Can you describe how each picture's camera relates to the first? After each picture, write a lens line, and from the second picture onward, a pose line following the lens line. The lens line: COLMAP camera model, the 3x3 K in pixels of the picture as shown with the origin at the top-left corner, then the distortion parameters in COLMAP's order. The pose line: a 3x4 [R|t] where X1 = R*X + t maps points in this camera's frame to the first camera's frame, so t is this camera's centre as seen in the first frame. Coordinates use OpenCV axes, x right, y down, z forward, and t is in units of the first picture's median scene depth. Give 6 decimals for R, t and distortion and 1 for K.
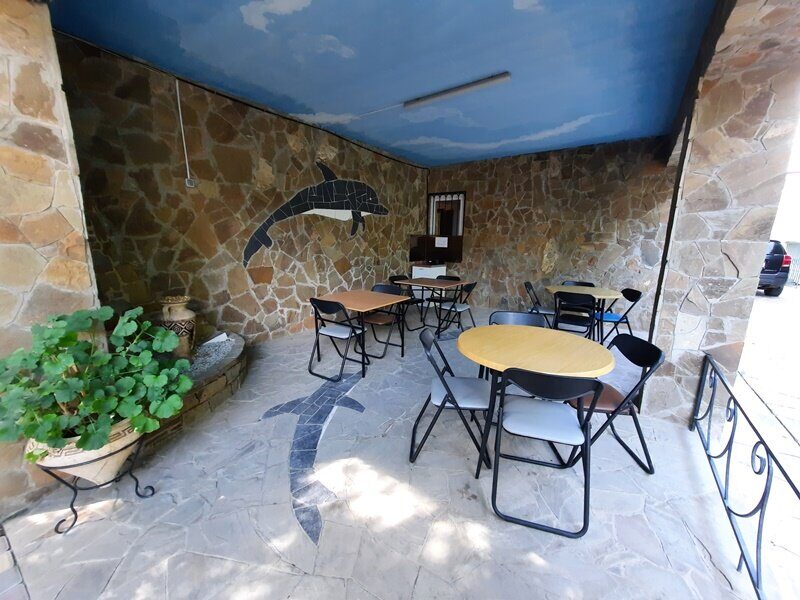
lens RADIAL K [[313.5, 0, 402.7], [0, 313.5, 301.6], [0, 0, 1]] dist [0.002804, 0.000581]
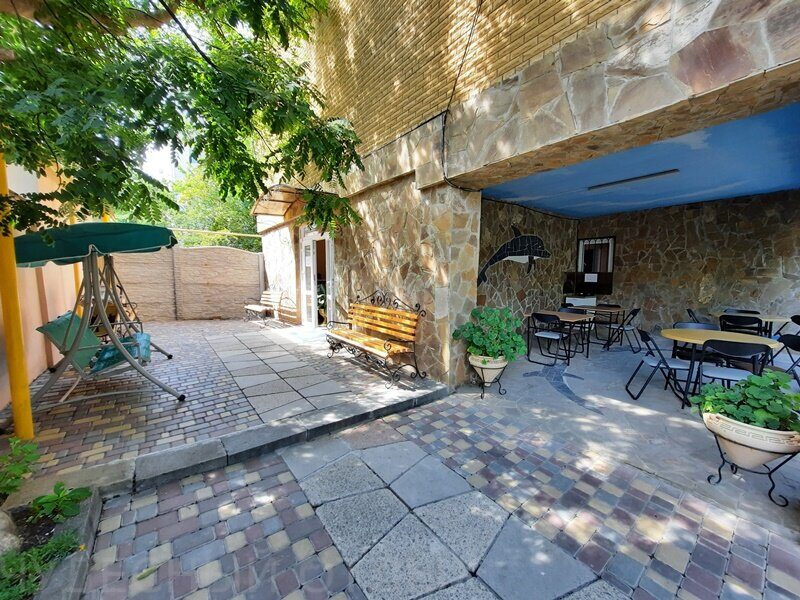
lens RADIAL K [[313.5, 0, 402.7], [0, 313.5, 301.6], [0, 0, 1]] dist [0.002804, 0.000581]
pose [[0.955897, 0.012012, -0.293456, -0.260255], [-0.045045, 0.993338, -0.106071, 0.074791], [0.290227, 0.114612, 0.950070, -0.414786]]
